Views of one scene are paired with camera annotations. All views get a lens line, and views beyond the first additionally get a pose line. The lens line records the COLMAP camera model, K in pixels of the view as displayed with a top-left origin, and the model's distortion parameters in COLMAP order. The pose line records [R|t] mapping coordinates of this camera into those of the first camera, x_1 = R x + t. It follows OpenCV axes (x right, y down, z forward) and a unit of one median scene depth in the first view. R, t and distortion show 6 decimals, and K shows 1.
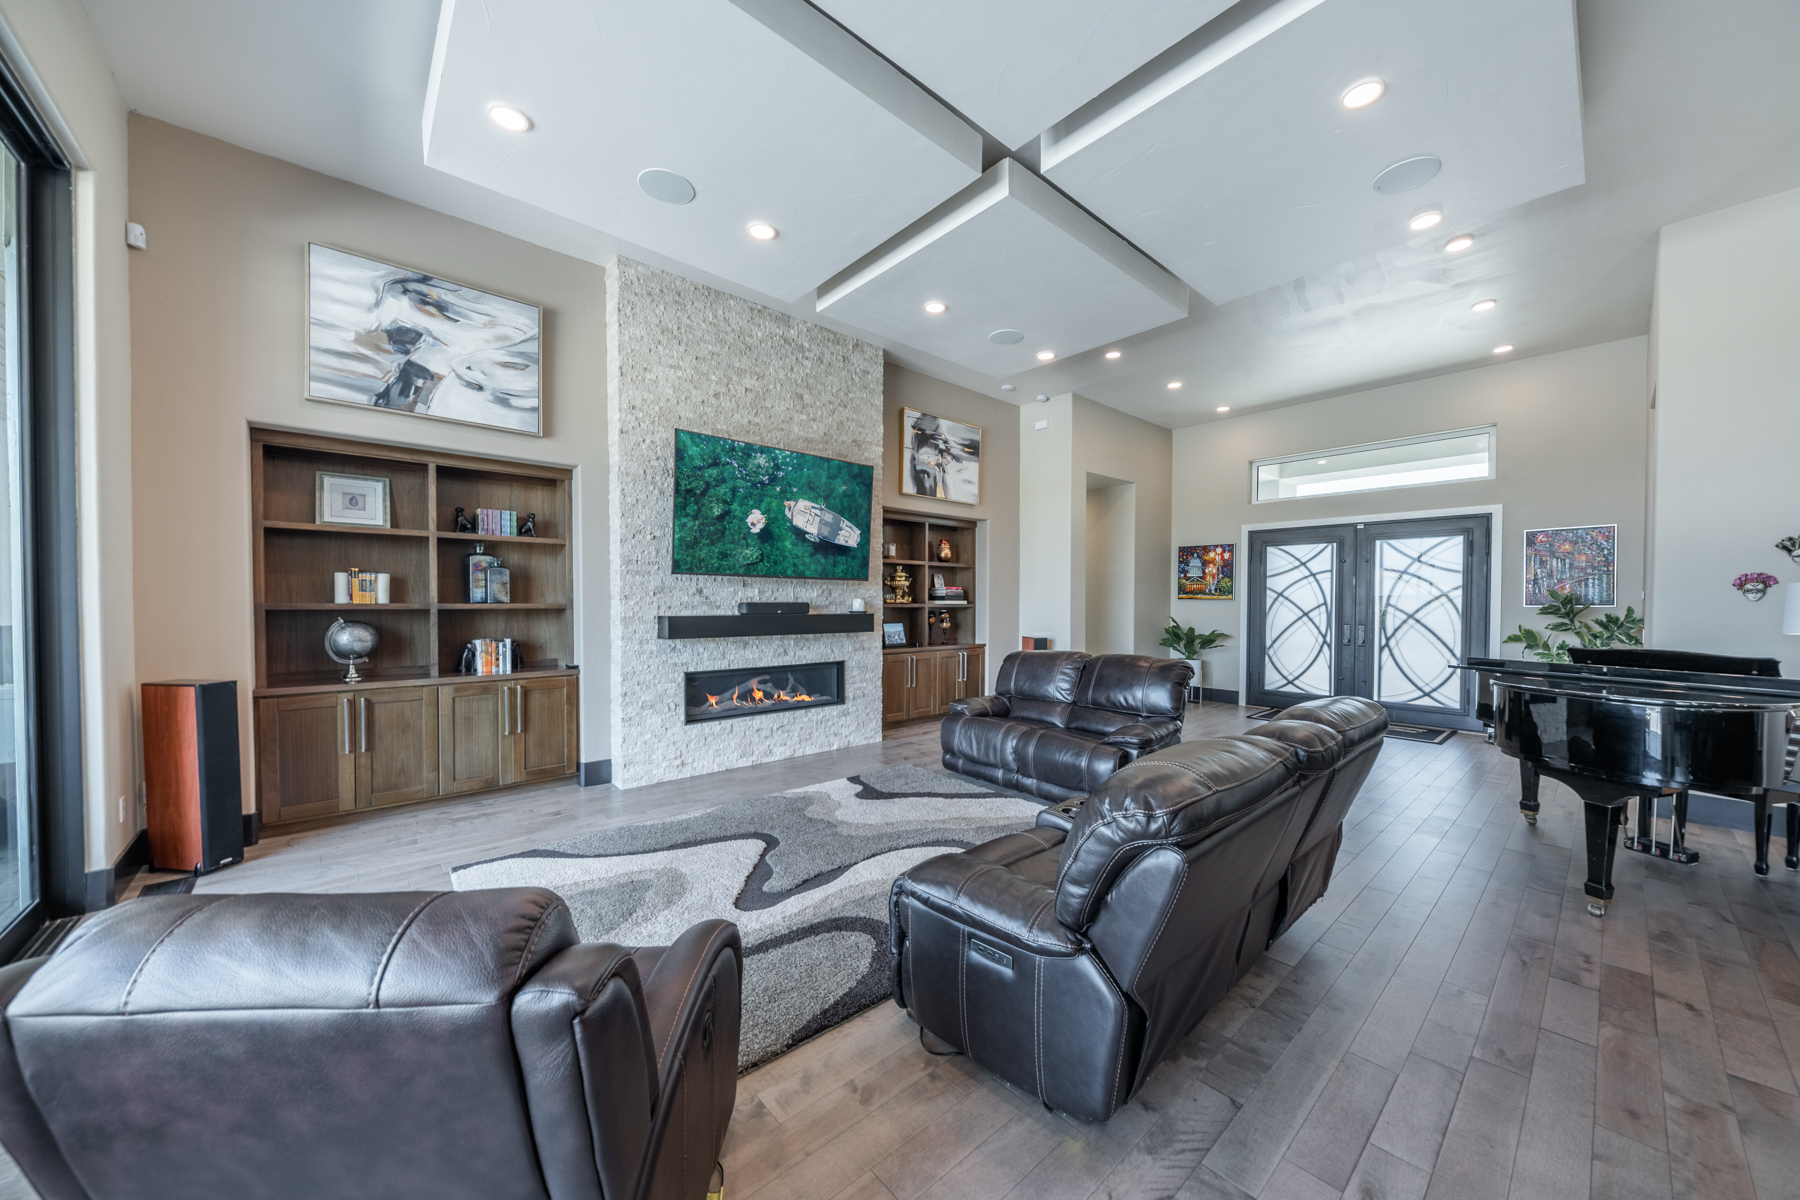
lens RADIAL K [[631.8, 0, 902.9], [0, 631.8, 613.3], [0, 0, 1]] dist [0.009744, -0.004565]
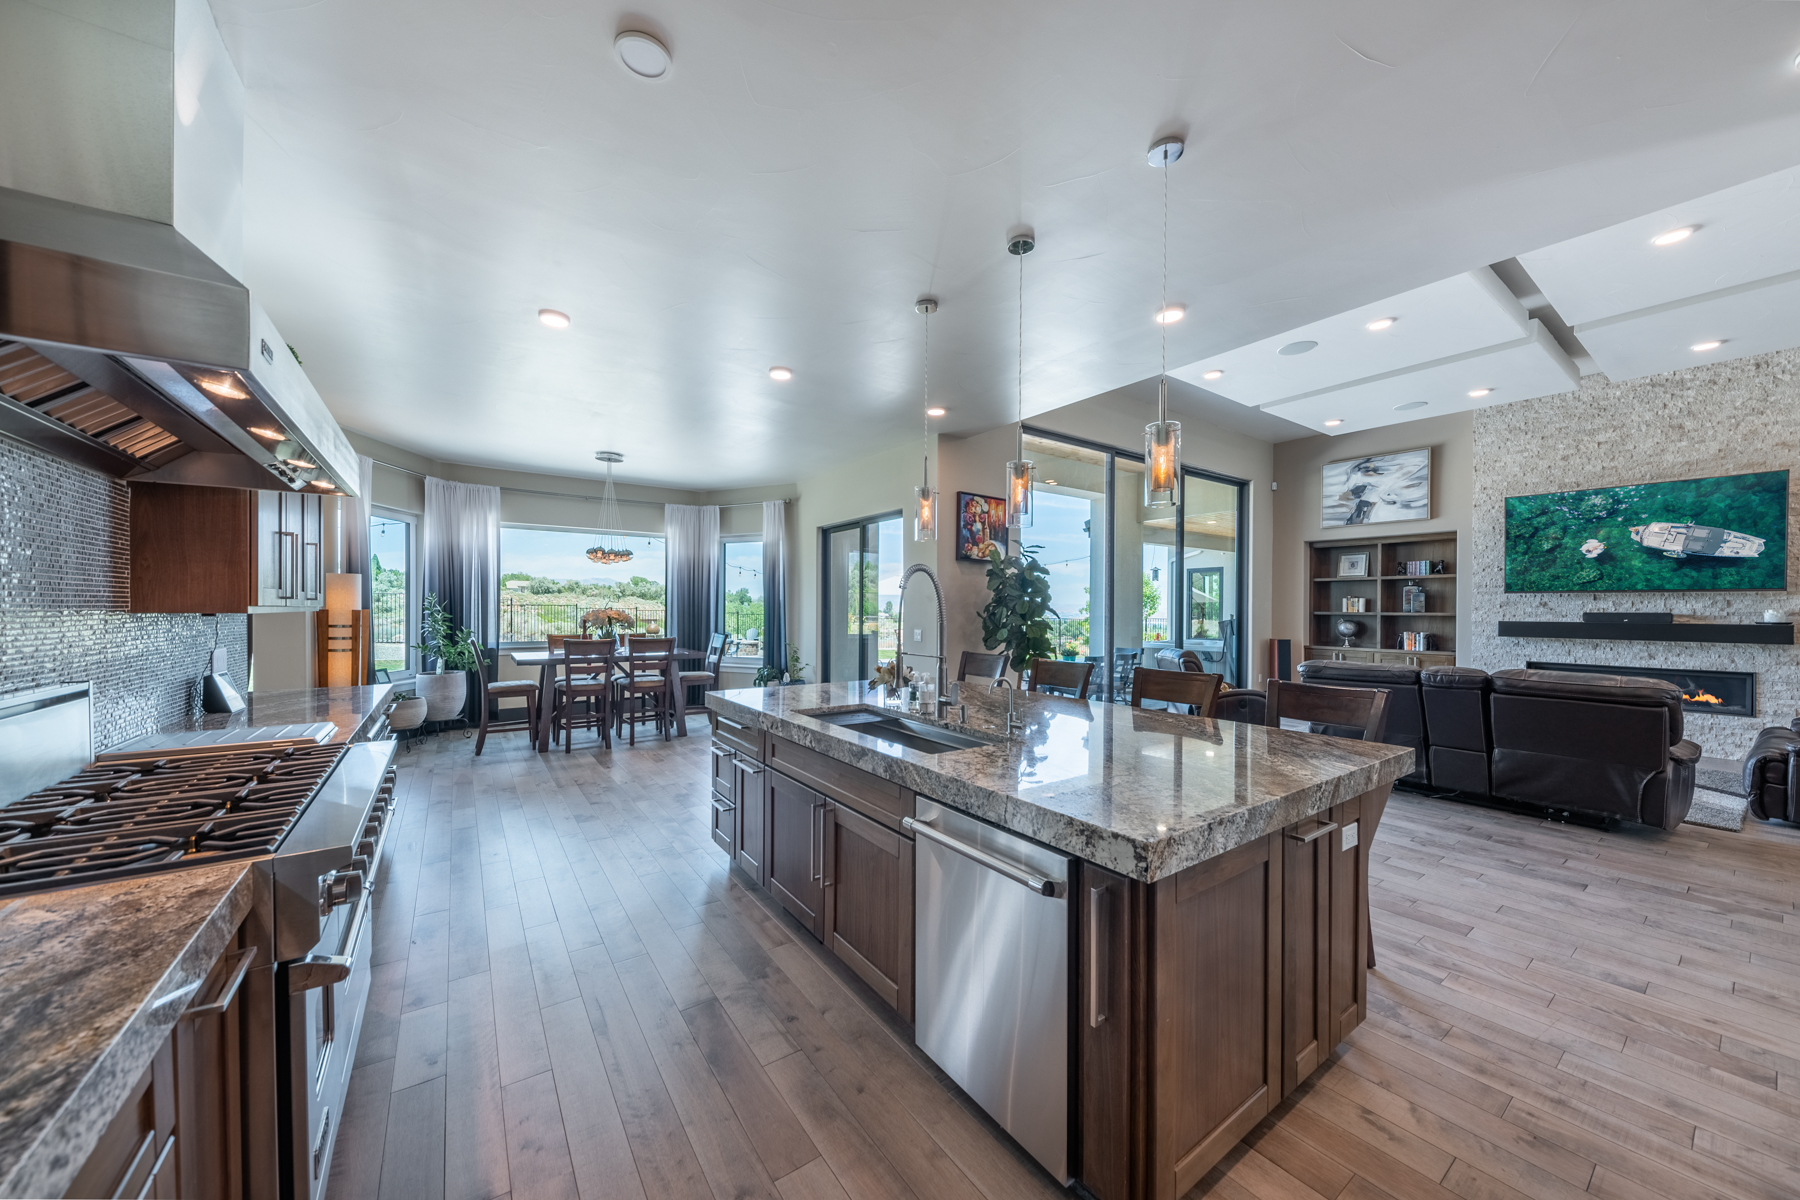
lens RADIAL K [[631.8, 0, 902.9], [0, 631.8, 613.3], [0, 0, 1]] dist [0.009744, -0.004565]
pose [[-0.106399, 0.000407, -0.994323, 1.157347], [-0.026373, 0.999647, 0.003232, 0.016879], [0.993974, 0.026567, -0.106351, -0.236214]]
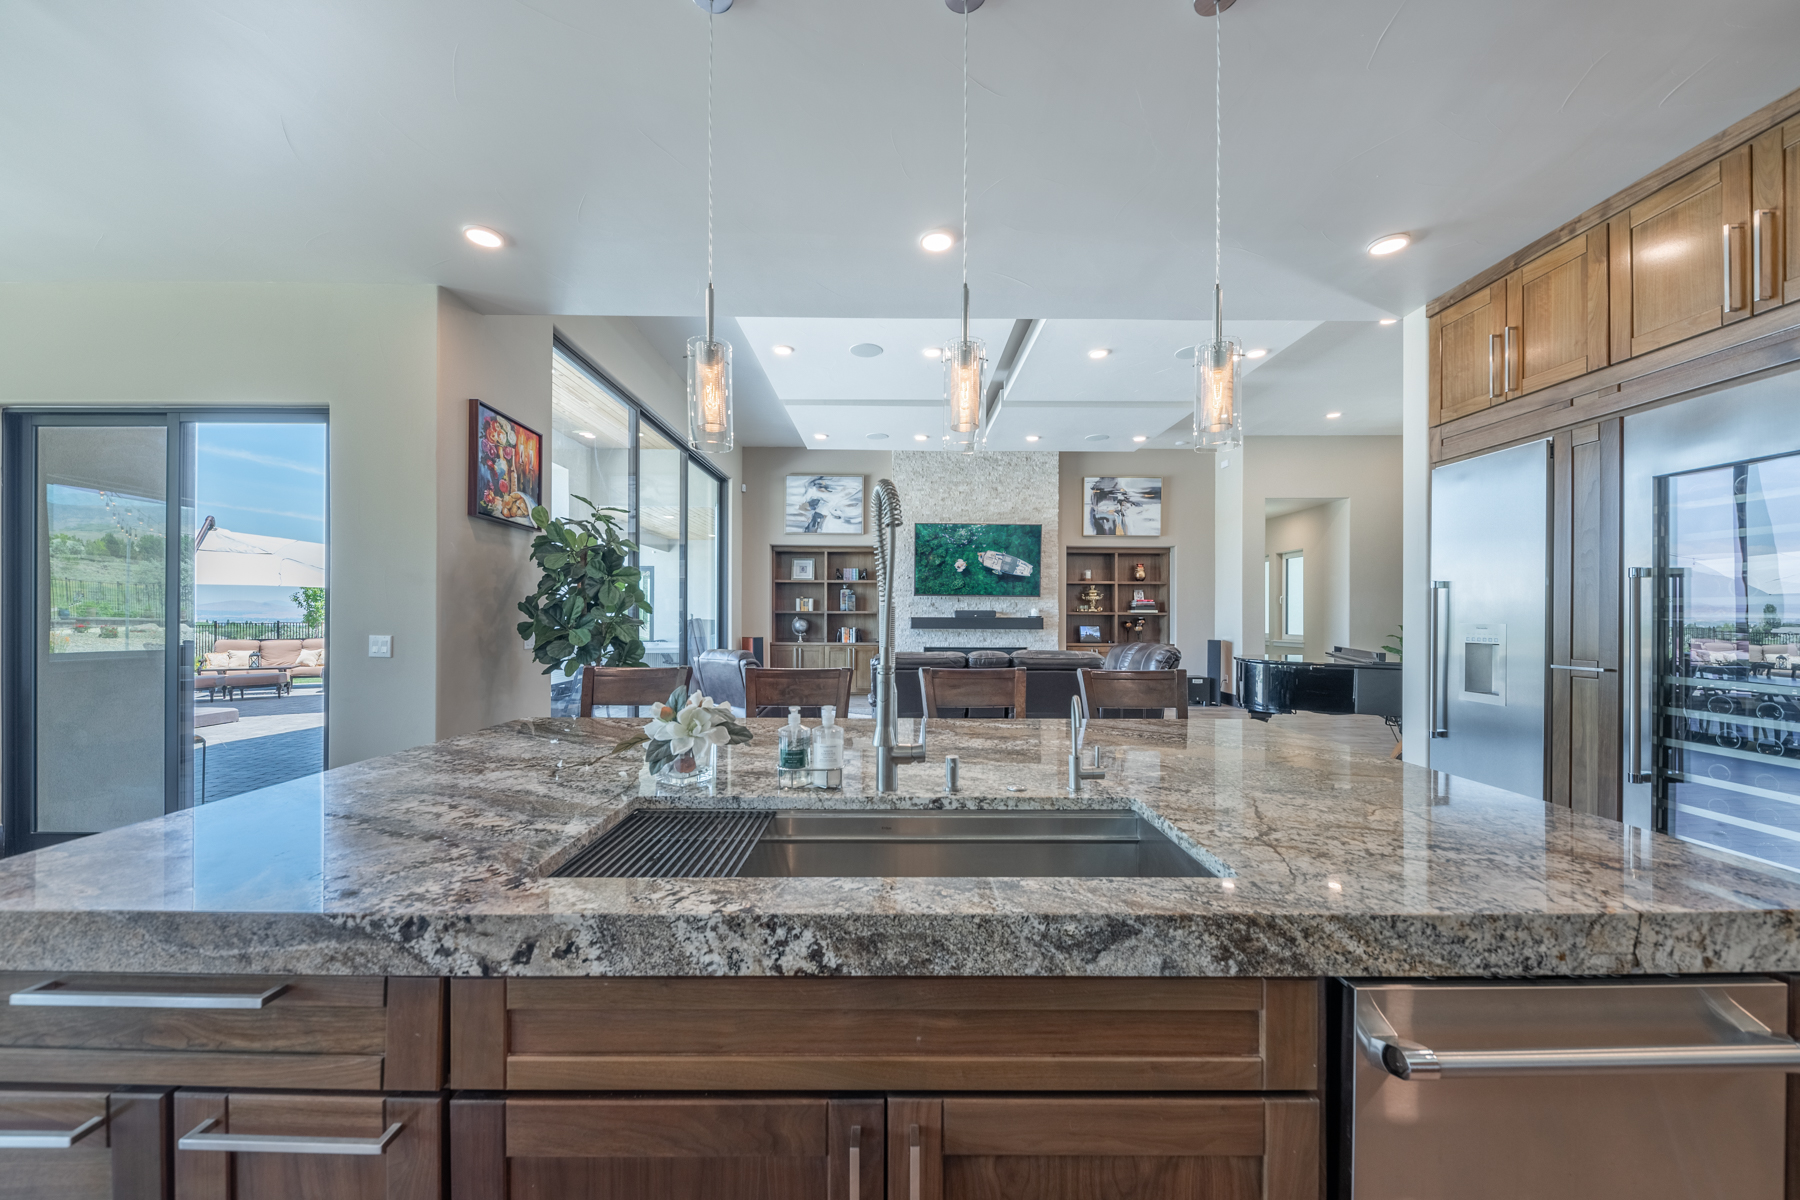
lens RADIAL K [[631.8, 0, 902.9], [0, 631.8, 613.3], [0, 0, 1]] dist [0.009744, -0.004565]
pose [[0.752721, -0.005358, -0.658317, 0.815232], [-0.013534, 0.999630, -0.023611, 0.035608], [0.658200, 0.026682, 0.752370, -0.457219]]
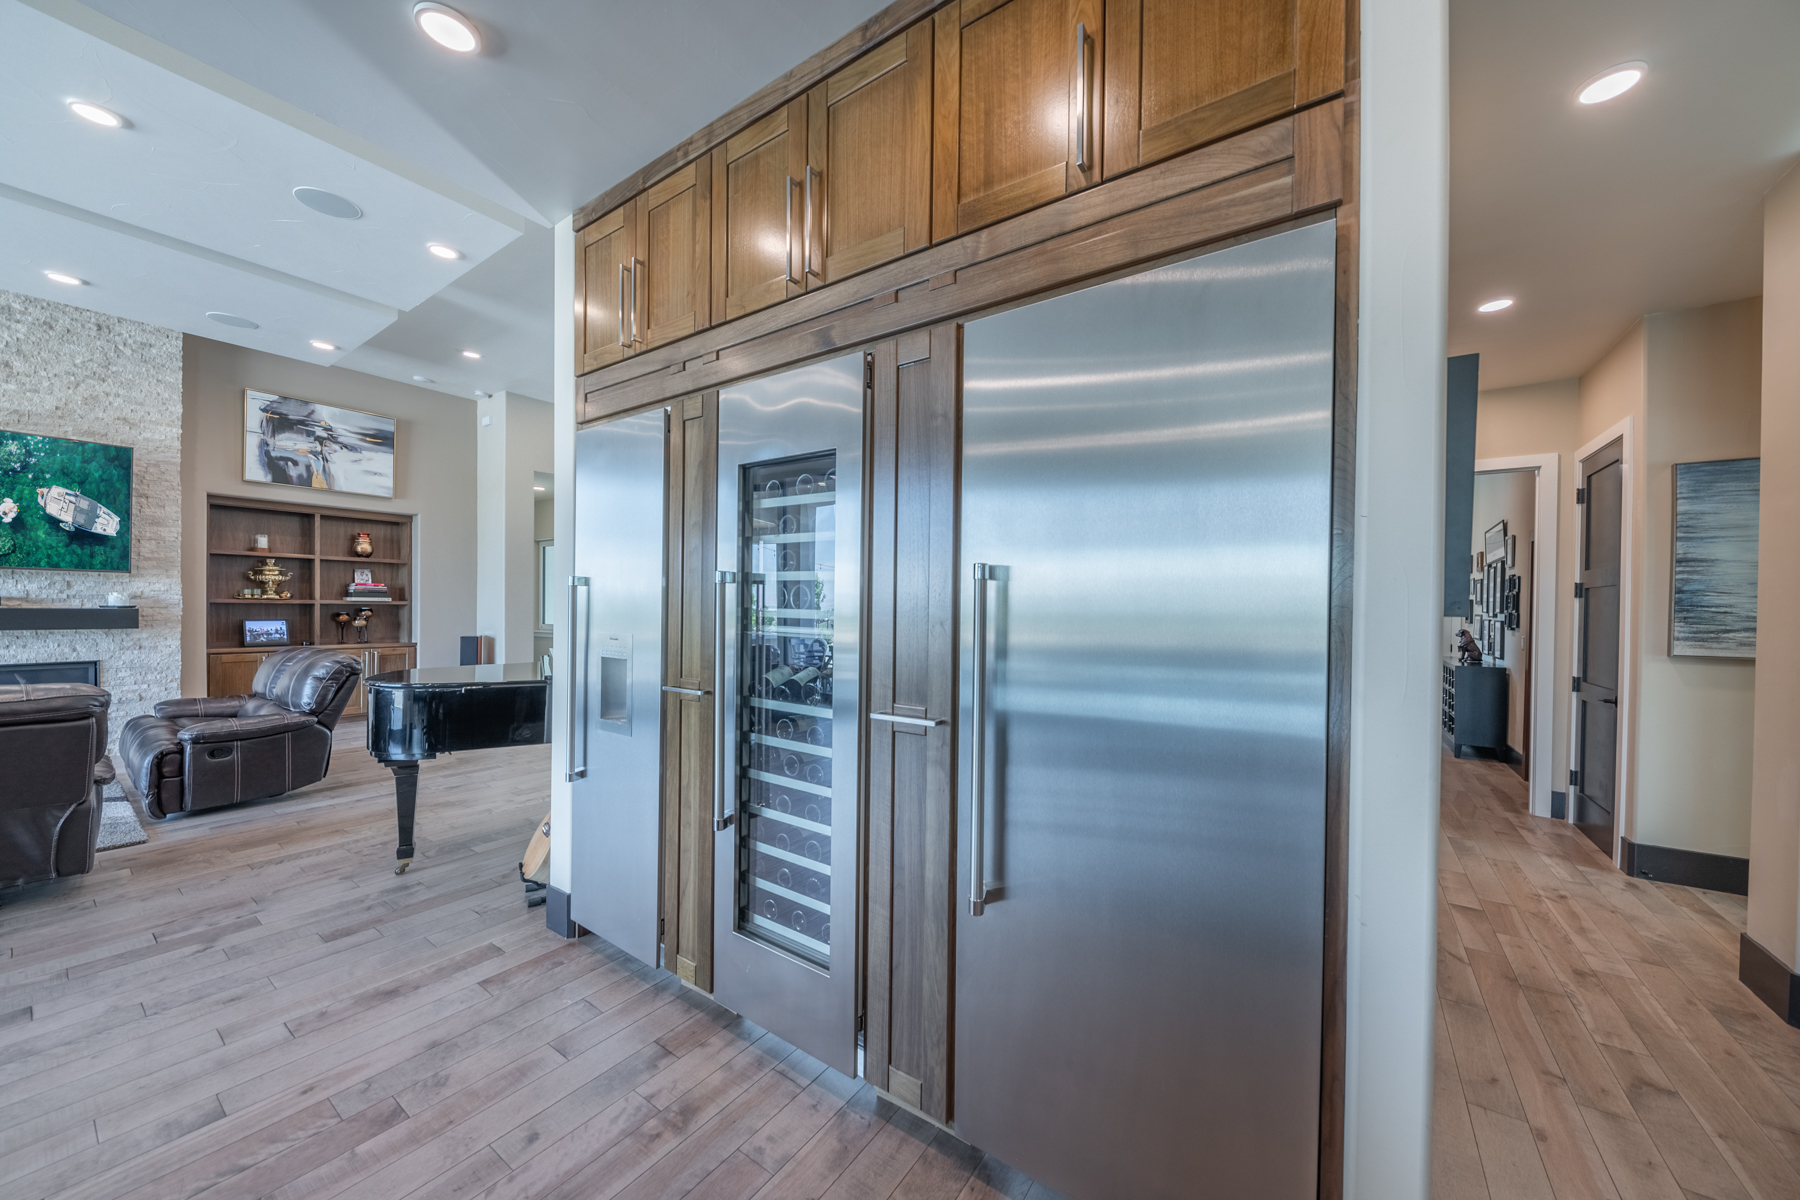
lens RADIAL K [[631.8, 0, 902.9], [0, 631.8, 613.3], [0, 0, 1]] dist [0.009744, -0.004565]
pose [[0.974452, 0.005061, 0.224538, 0.933170], [-0.003420, 0.999965, -0.007699, 0.012452], [-0.224569, 0.006734, 0.974435, -0.161384]]
